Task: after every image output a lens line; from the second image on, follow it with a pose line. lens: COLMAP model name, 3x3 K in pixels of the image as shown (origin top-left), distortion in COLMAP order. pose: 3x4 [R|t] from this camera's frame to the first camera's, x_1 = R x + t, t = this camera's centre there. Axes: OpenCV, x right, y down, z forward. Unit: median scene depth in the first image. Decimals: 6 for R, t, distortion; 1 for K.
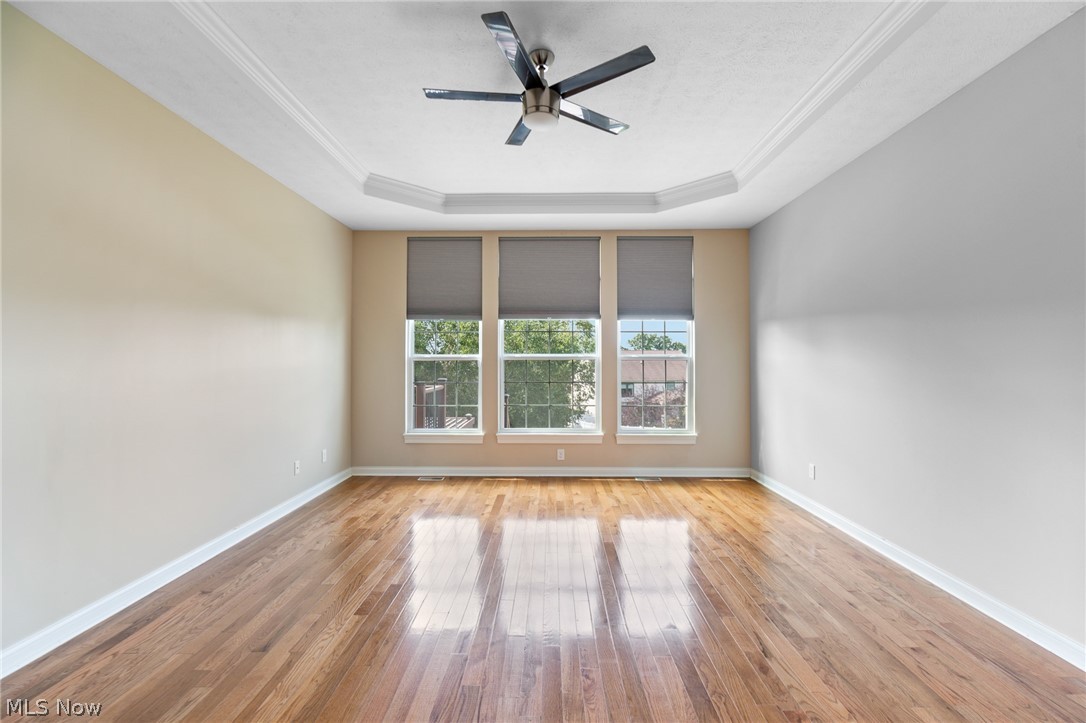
lens RADIAL K [[472.8, 0, 542.4], [0, 472.8, 359.4], [0, 0, 1]] dist [0.003207, -0.000498]
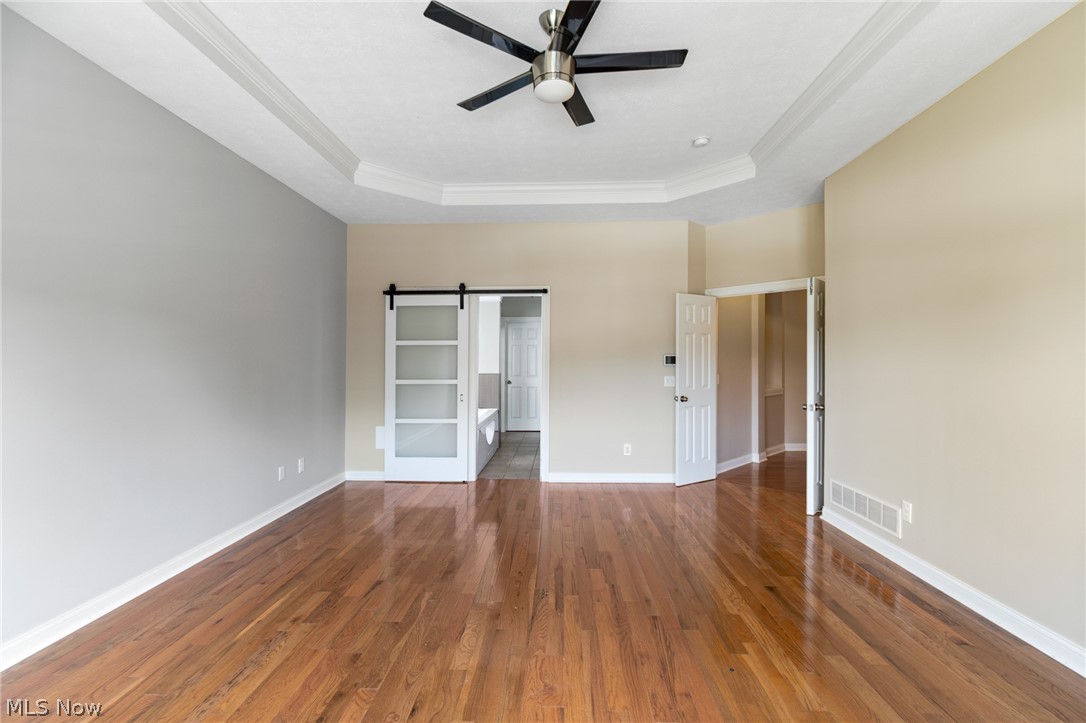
lens RADIAL K [[472.8, 0, 542.4], [0, 472.8, 359.4], [0, 0, 1]] dist [0.003207, -0.000498]
pose [[-0.999819, 0.000963, 0.019003, -0.005610], [0.000749, 0.999936, -0.011268, 0.013896], [-0.019013, -0.011251, -0.999756, 2.179470]]
